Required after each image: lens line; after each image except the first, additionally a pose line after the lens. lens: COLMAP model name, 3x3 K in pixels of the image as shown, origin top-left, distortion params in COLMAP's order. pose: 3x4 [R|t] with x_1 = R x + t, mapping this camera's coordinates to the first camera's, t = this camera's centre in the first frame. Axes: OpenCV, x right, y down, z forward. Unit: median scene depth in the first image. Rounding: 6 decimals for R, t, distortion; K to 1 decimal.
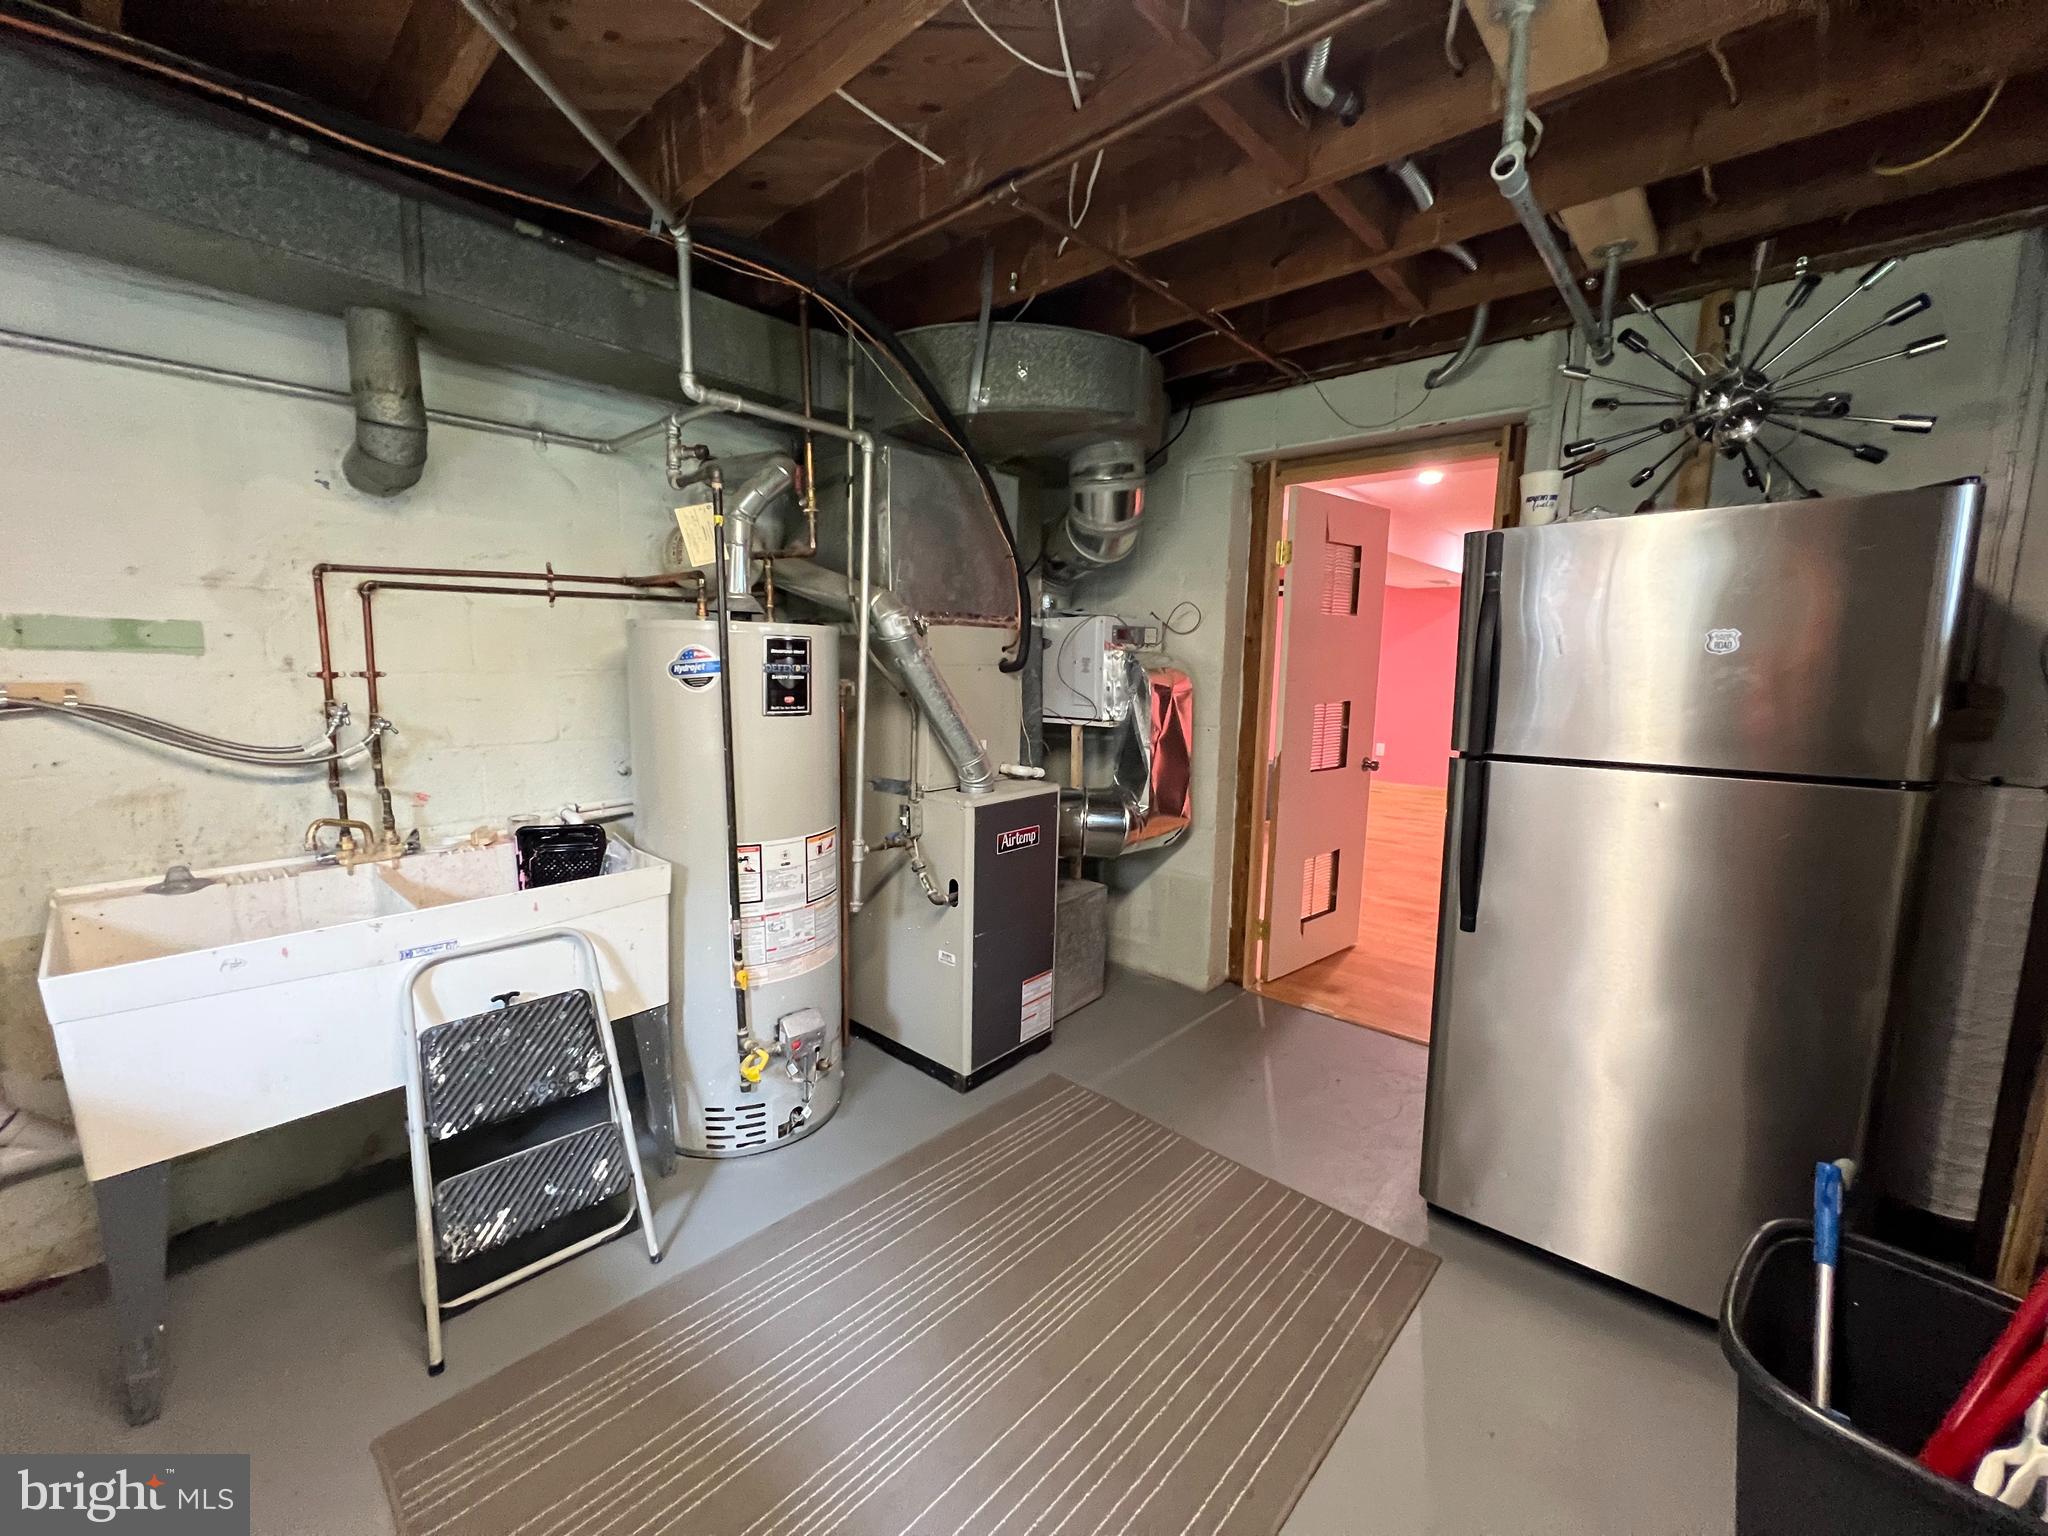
lens RADIAL K [[817.9, 0, 1018.1], [0, 817.9, 763.9], [0, 0, 1]] dist [-0.003753, 0.000718]
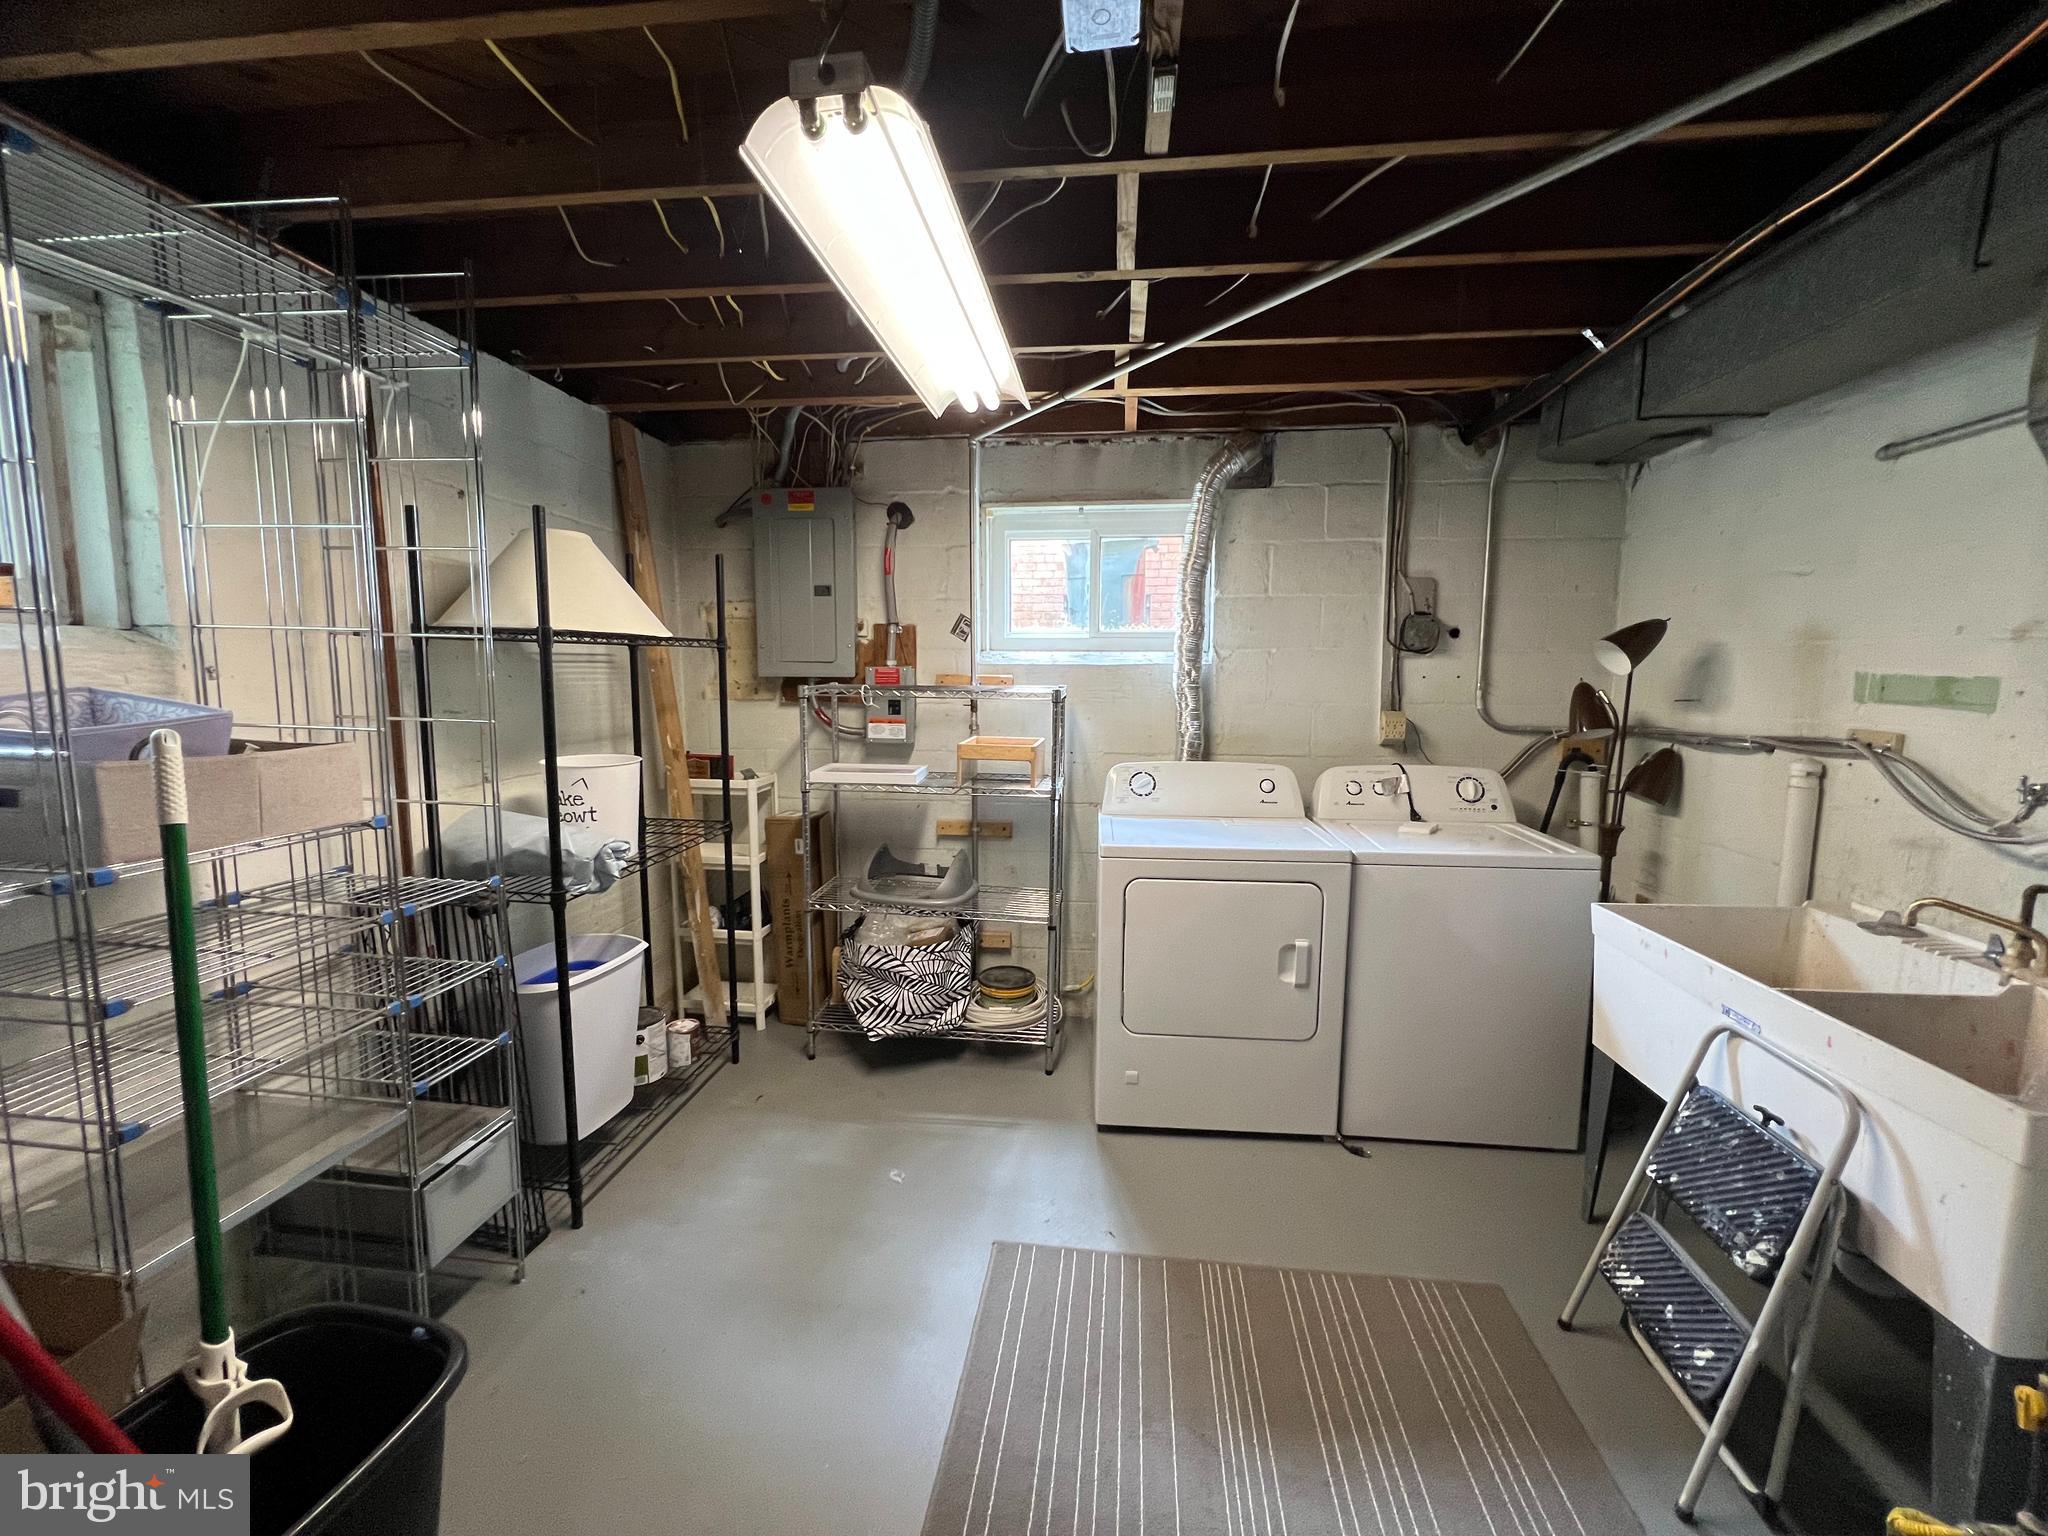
lens RADIAL K [[817.9, 0, 1027.5], [0, 817.9, 757.3], [0, 0, 1]] dist [-0.003753, 0.000718]
pose [[-0.801560, 0.048476, -0.595946, 0.484388], [-0.094288, 0.973989, 0.206045, -0.181705], [0.590433, 0.221348, -0.776140, 1.140696]]
